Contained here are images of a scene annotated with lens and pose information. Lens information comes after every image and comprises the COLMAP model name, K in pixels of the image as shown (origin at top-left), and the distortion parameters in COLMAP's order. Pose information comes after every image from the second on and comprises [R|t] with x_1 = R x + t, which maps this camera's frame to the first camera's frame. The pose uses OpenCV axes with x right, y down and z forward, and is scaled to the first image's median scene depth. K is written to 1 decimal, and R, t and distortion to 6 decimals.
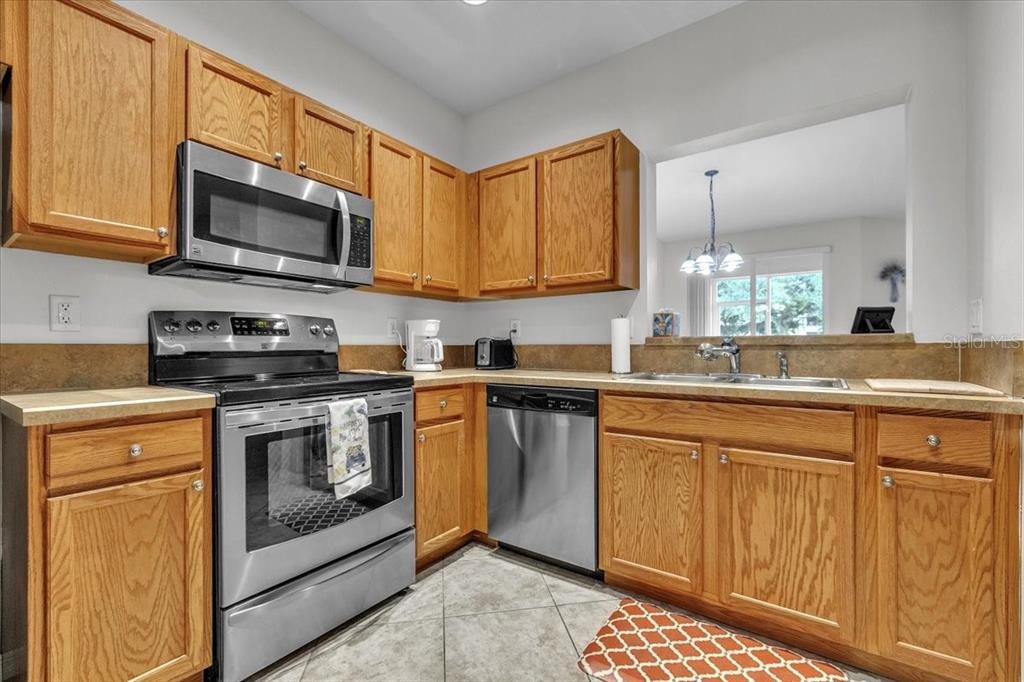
lens RADIAL K [[445.9, 0, 538.7], [0, 445.9, 347.0], [0, 0, 1]] dist [0.001094, 0.000180]
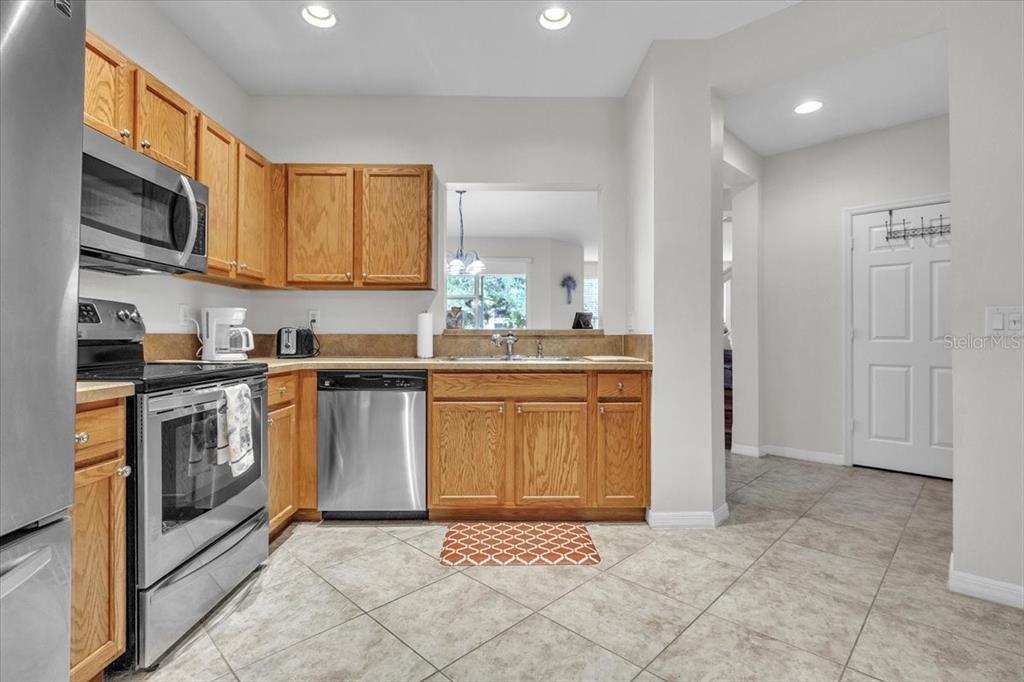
lens RADIAL K [[453.8, 0, 550.1], [0, 453.8, 333.6], [0, 0, 1]] dist [-0.001495, 0.000149]
pose [[0.792073, 0.007252, 0.610384, -0.414873], [-0.003342, 0.999966, -0.007543, -0.000134], [-0.610418, 0.003935, 0.792070, -0.274248]]
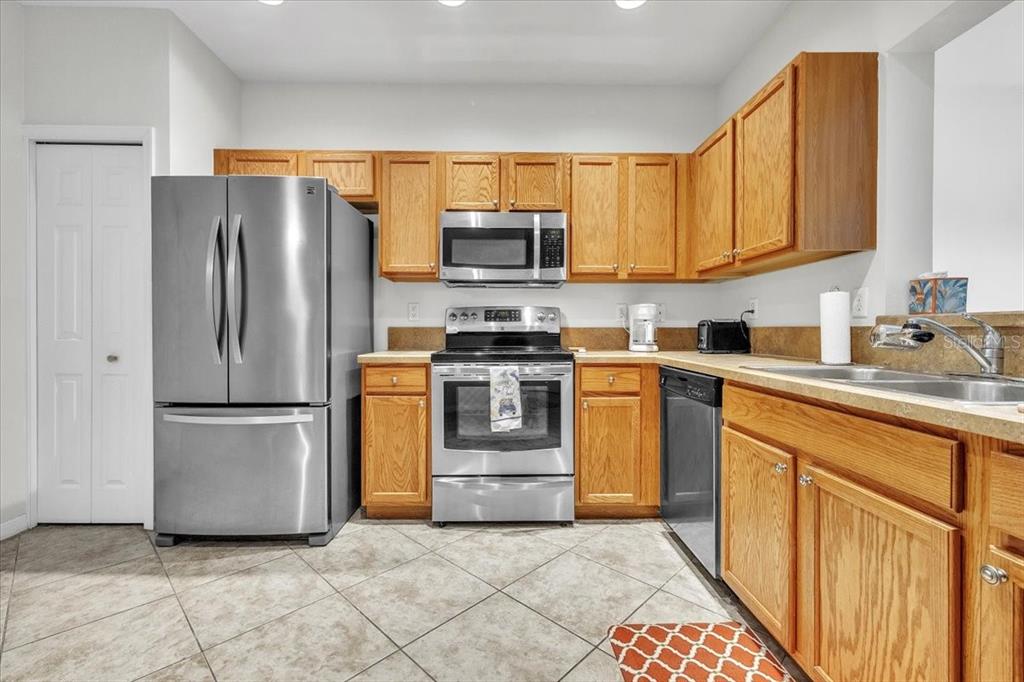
lens RADIAL K [[471.3, 0, 533.8], [0, 471.3, 333.8], [0, 0, 1]] dist [0.002087, 0.000153]
pose [[0.583627, 0.009445, -0.811967, 0.718523], [-0.001808, 0.999945, 0.010332, -0.000494], [0.812020, -0.004562, 0.583612, 0.158645]]
